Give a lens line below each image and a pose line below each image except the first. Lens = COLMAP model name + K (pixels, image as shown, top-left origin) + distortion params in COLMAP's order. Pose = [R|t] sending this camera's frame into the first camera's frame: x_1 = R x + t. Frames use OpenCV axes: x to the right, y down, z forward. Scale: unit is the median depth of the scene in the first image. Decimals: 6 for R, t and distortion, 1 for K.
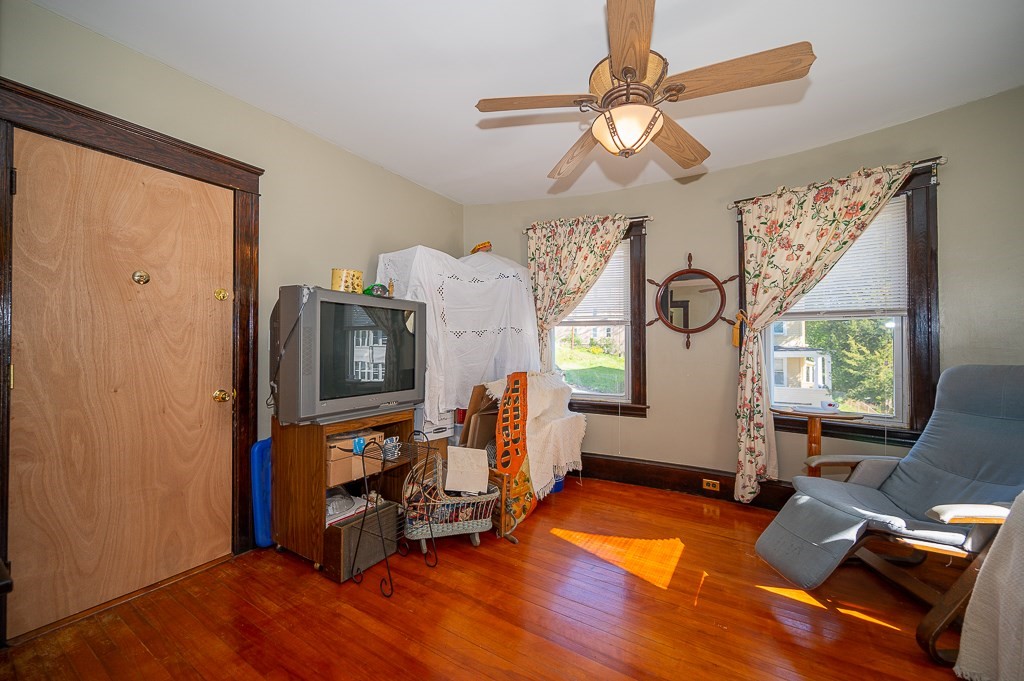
lens RADIAL K [[395.1, 0, 513.0], [0, 395.1, 343.3], [0, 0, 1]] dist [-0.002171, -0.000219]
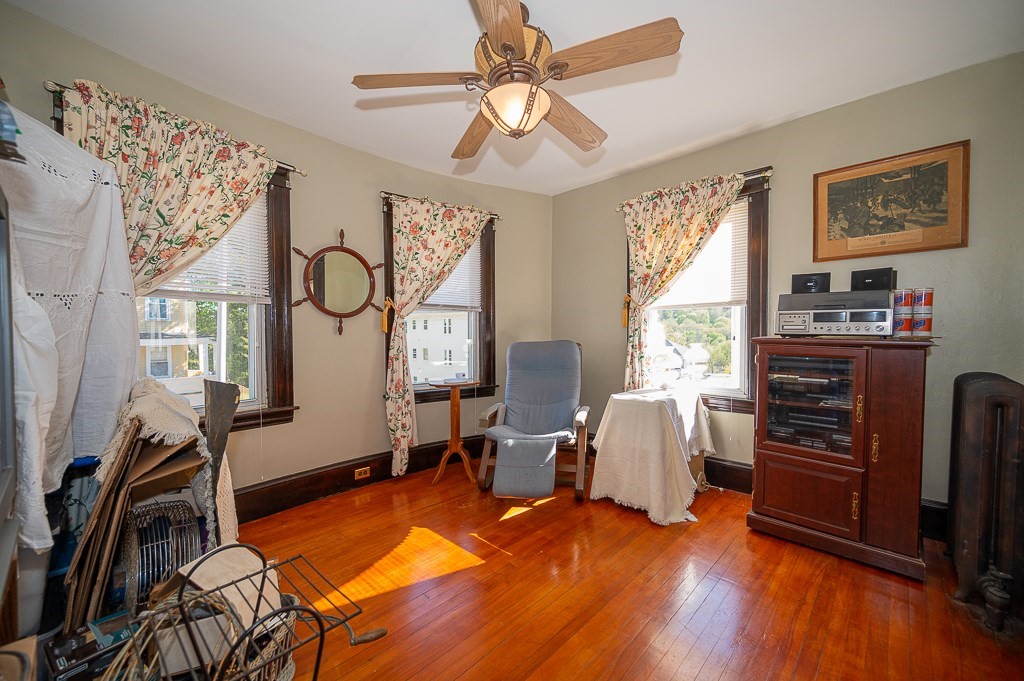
lens RADIAL K [[395.1, 0, 513.0], [0, 395.1, 343.3], [0, 0, 1]] dist [-0.002171, -0.000219]
pose [[0.215665, -0.028576, 0.976049, -0.393577], [-0.004290, 0.999534, 0.030212, 0.004759], [-0.976458, -0.010703, 0.215442, 0.455711]]
